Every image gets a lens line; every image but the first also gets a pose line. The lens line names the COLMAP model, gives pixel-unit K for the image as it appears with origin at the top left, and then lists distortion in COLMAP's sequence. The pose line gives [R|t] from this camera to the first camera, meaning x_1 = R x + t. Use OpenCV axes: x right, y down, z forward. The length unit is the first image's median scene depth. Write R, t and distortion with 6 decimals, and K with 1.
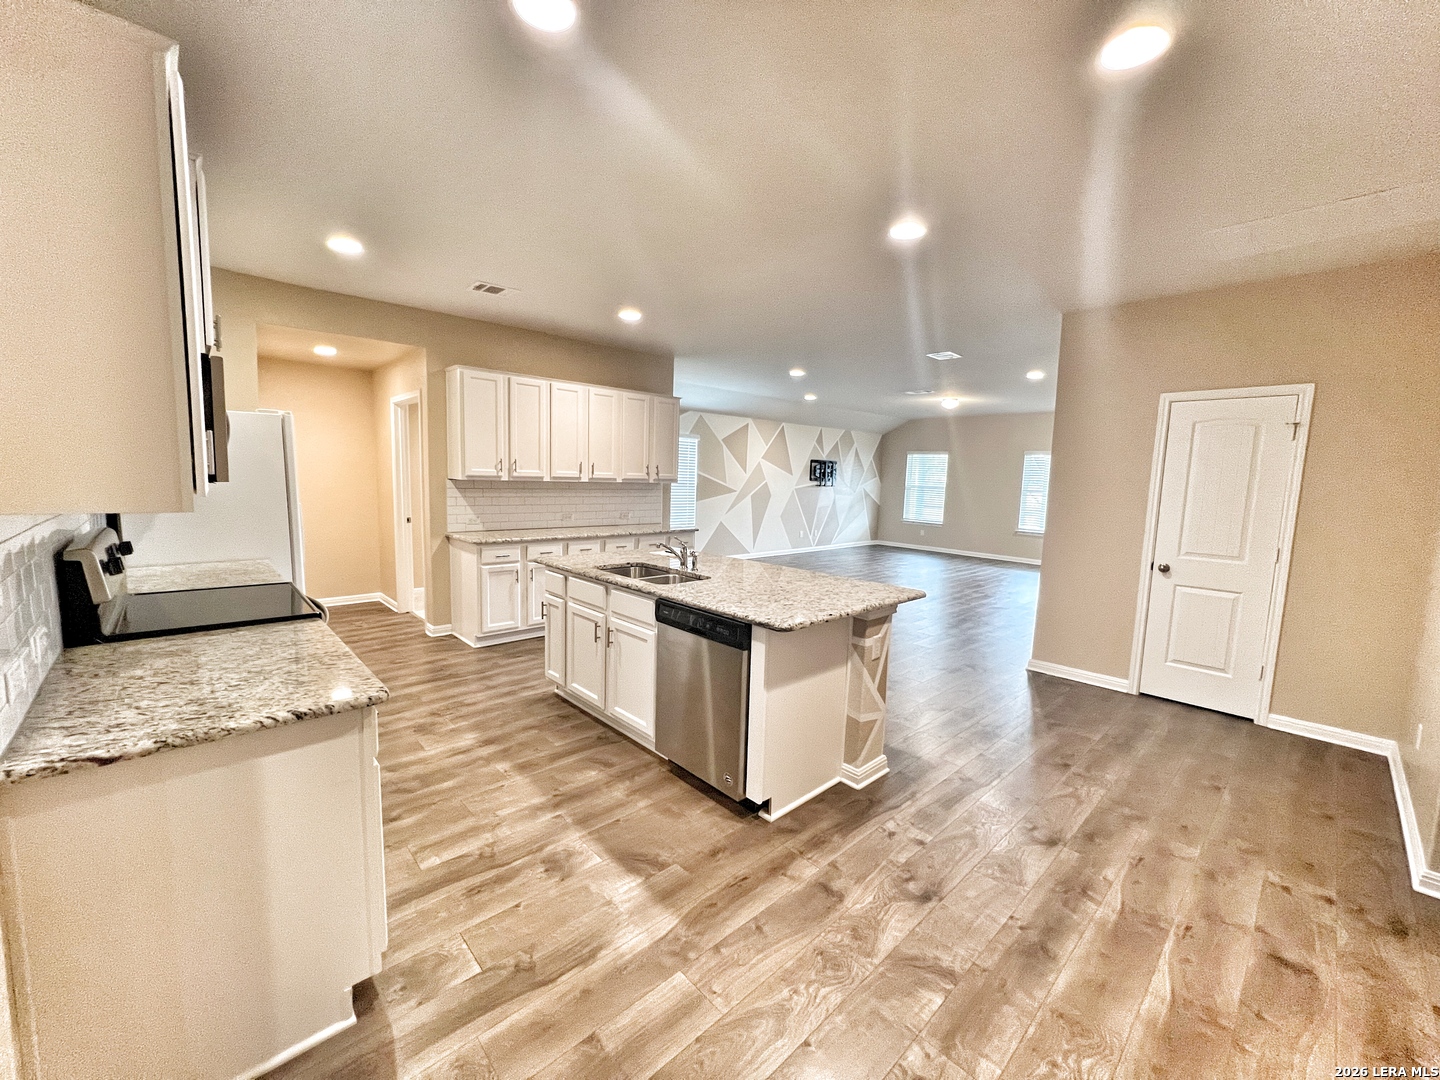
lens RADIAL K [[575.6, 0, 718.5], [0, 575.6, 540.3], [0, 0, 1]] dist [-0.001414, 0.000480]
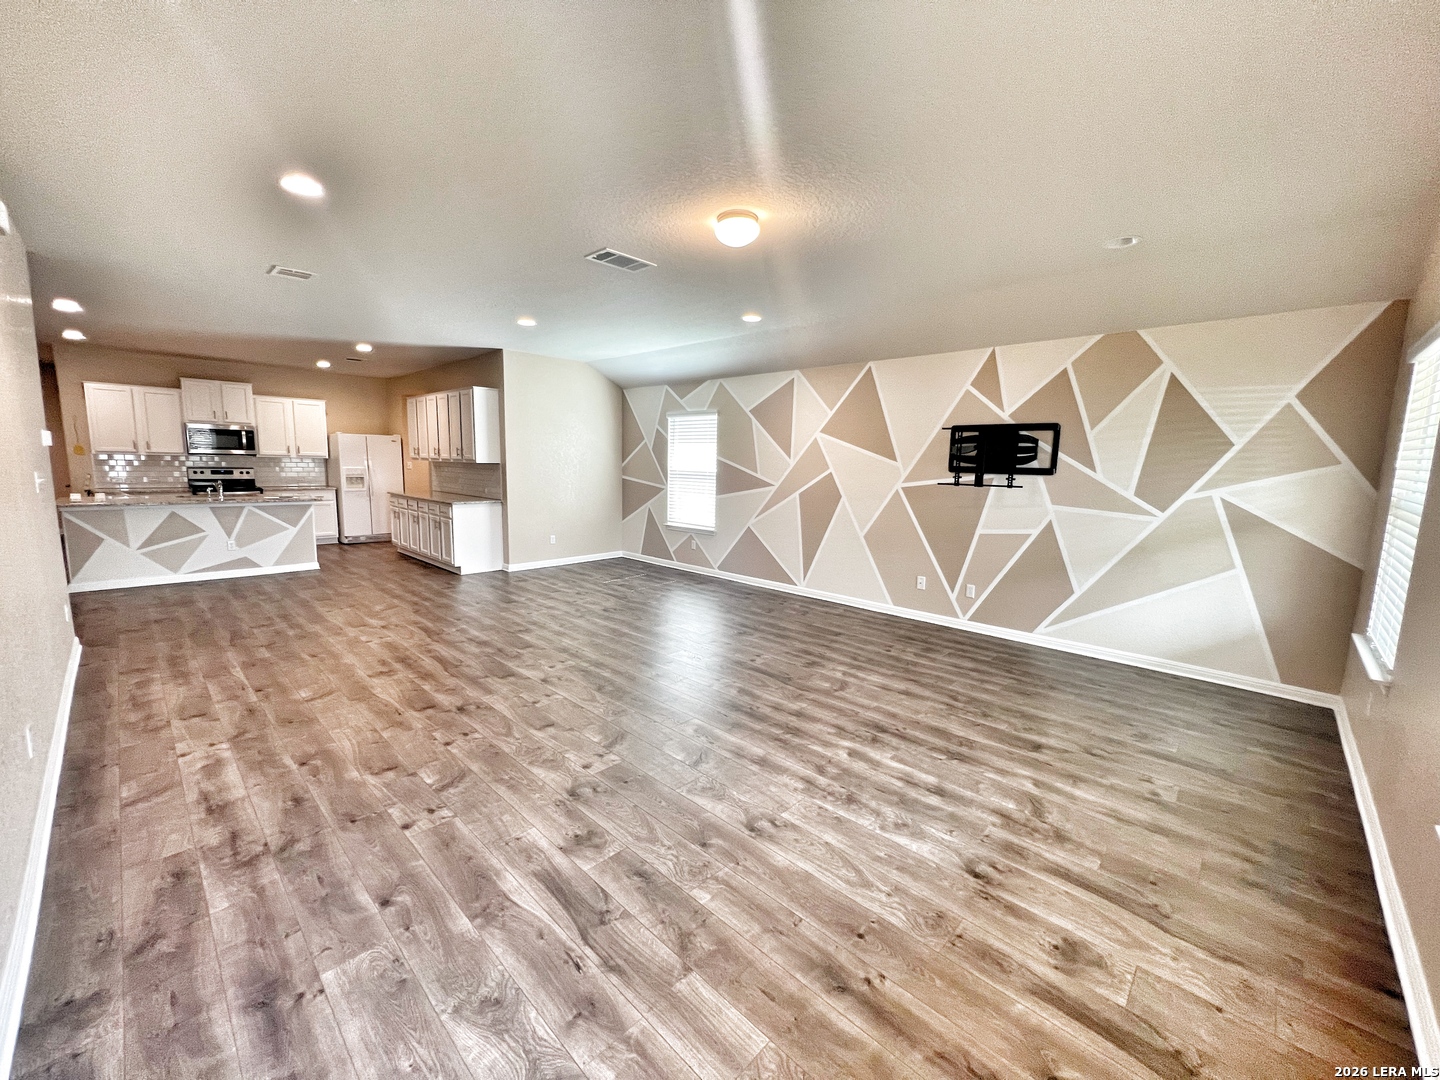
lens RADIAL K [[575.6, 0, 718.5], [0, 575.6, 540.3], [0, 0, 1]] dist [-0.001414, 0.000480]
pose [[0.053694, 0.106723, -0.992838, 2.020404], [-0.135256, 0.985886, 0.098661, -0.232452], [0.989355, 0.128989, 0.067371, 2.621699]]
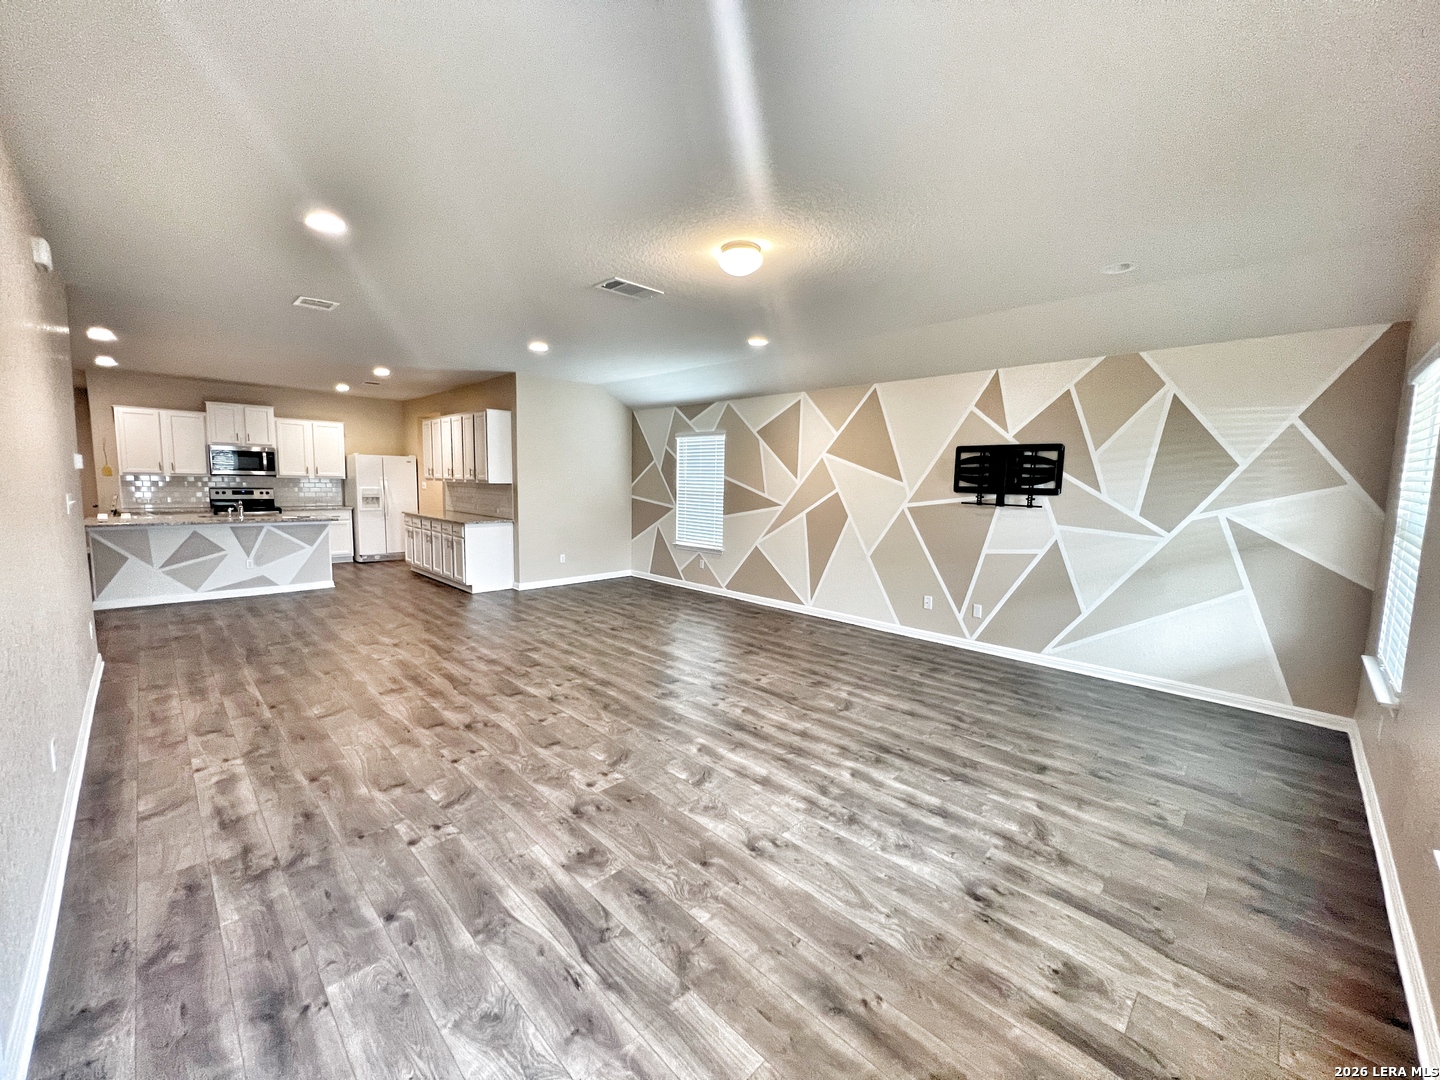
lens RADIAL K [[575.6, 0, 718.5], [0, 575.6, 540.3], [0, 0, 1]] dist [-0.001414, 0.000480]
pose [[0.034591, 0.074901, -0.996591, 2.036056], [-0.134255, 0.988497, 0.069632, -0.238523], [0.990343, 0.131389, 0.044249, 2.631959]]
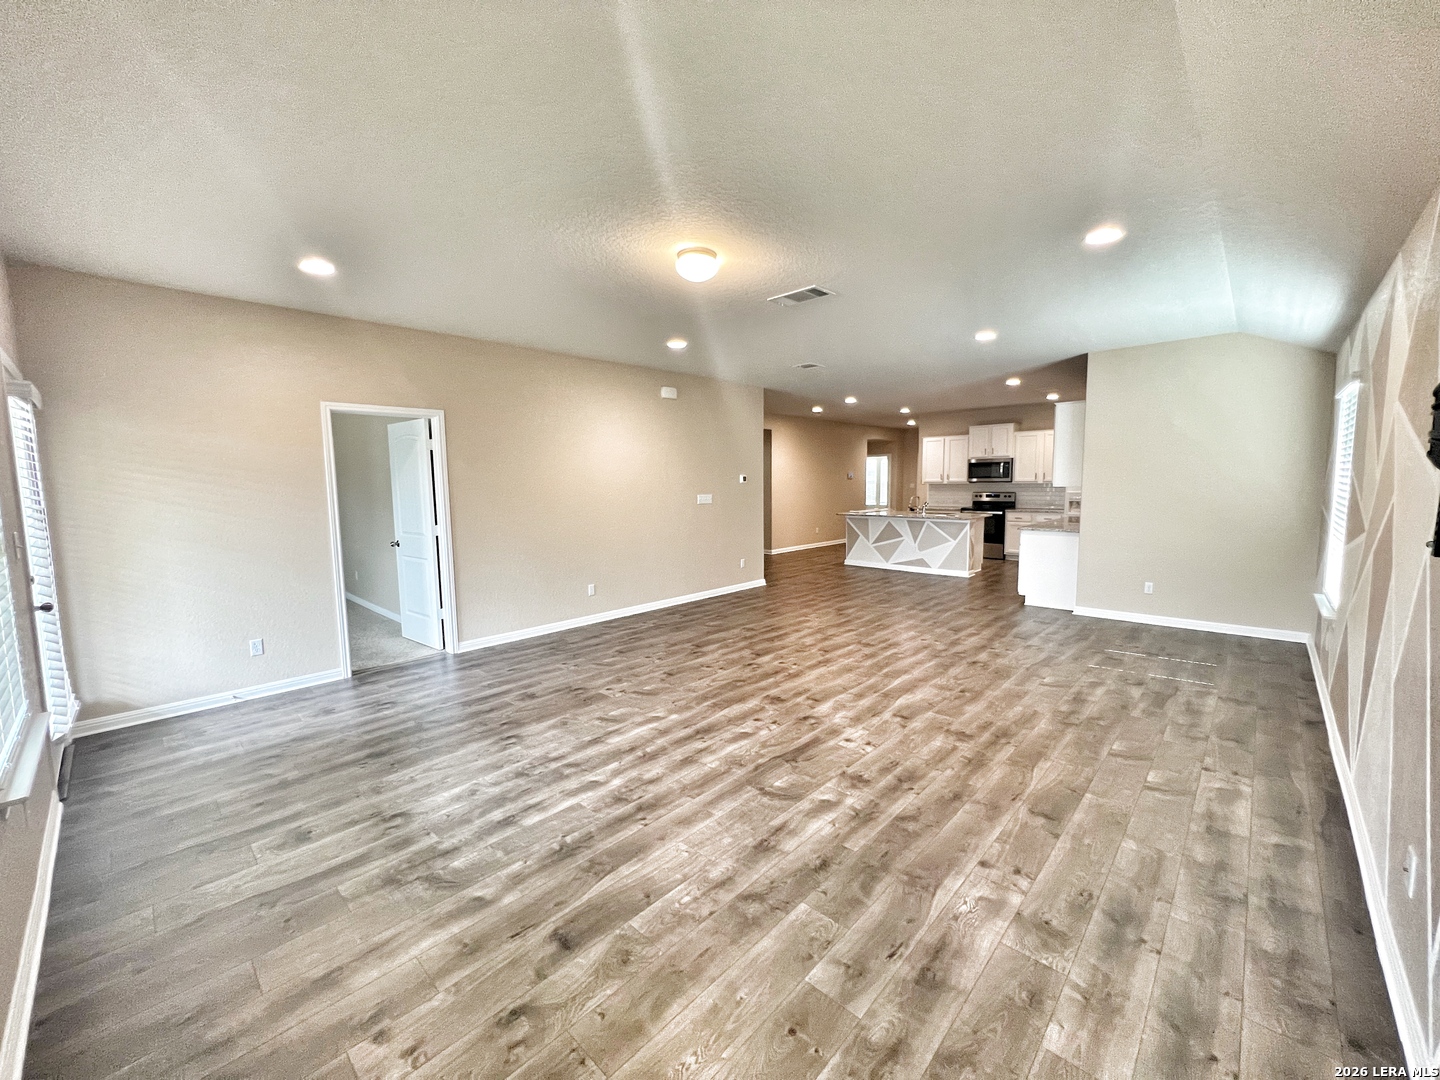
lens RADIAL K [[575.6, 0, 718.5], [0, 575.6, 540.3], [0, 0, 1]] dist [-0.001414, 0.000480]
pose [[-0.998027, -0.010757, -0.061852, 1.081630], [-0.023834, 0.976374, 0.214770, -0.393137], [0.058081, 0.215820, -0.974704, 3.679340]]
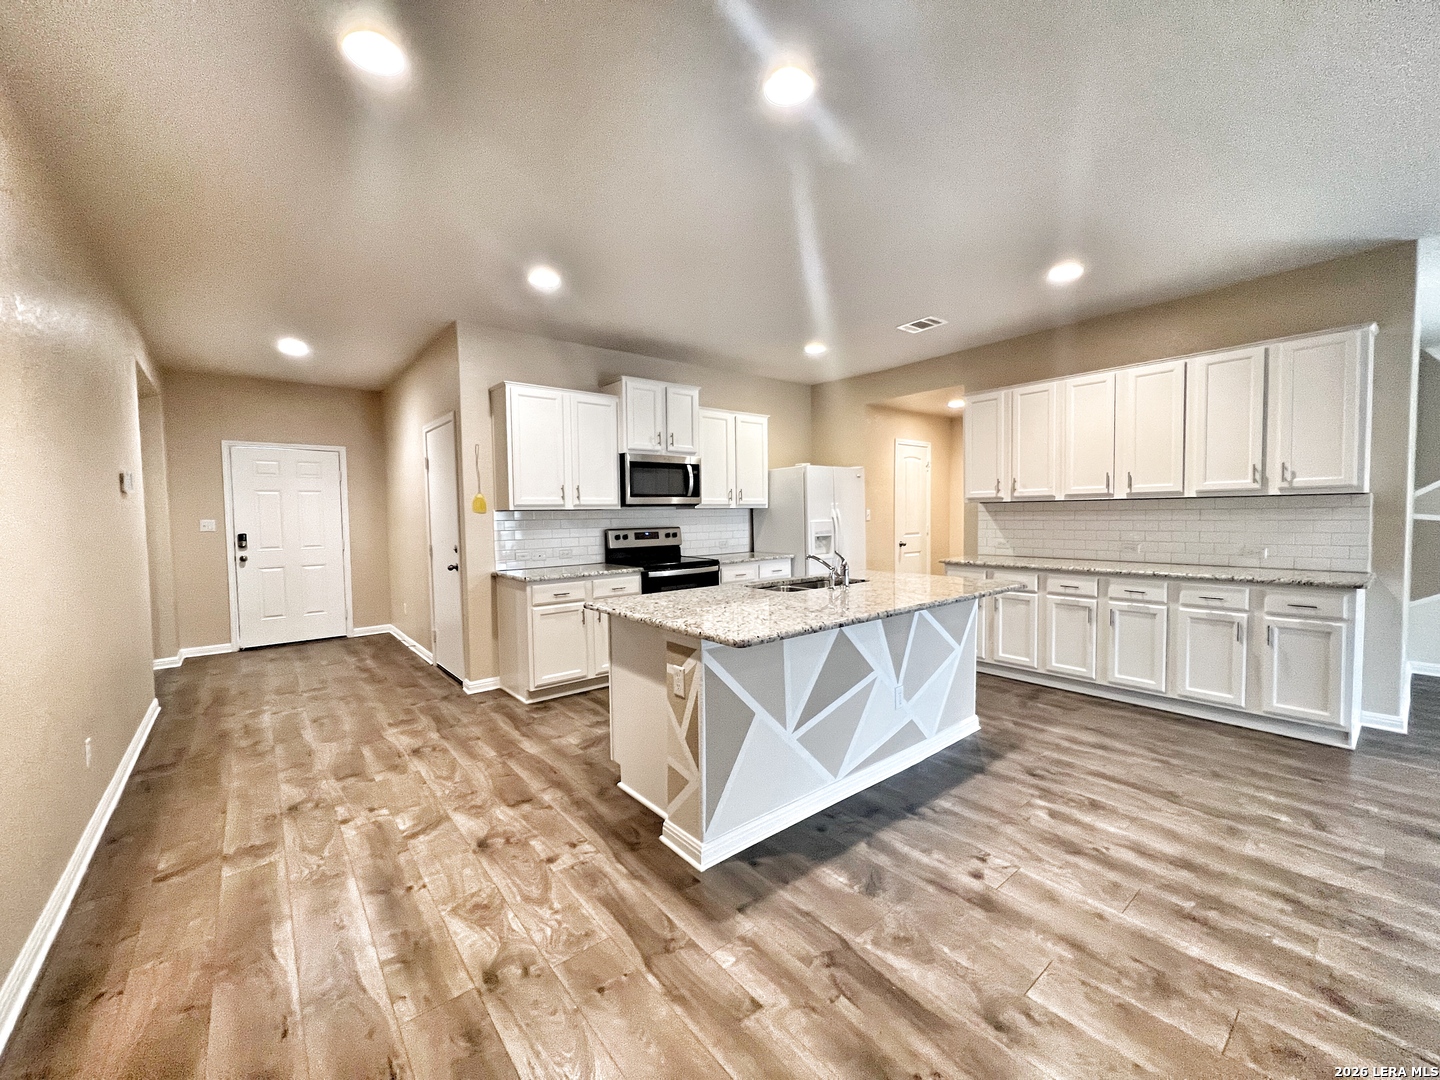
lens RADIAL K [[575.6, 0, 718.5], [0, 575.6, 540.3], [0, 0, 1]] dist [-0.001414, 0.000480]
pose [[-0.065768, 0.018992, -0.997654, 0.868354], [-0.098590, 0.994803, 0.025437, -0.028385], [0.992952, 0.100032, -0.063554, 0.884466]]
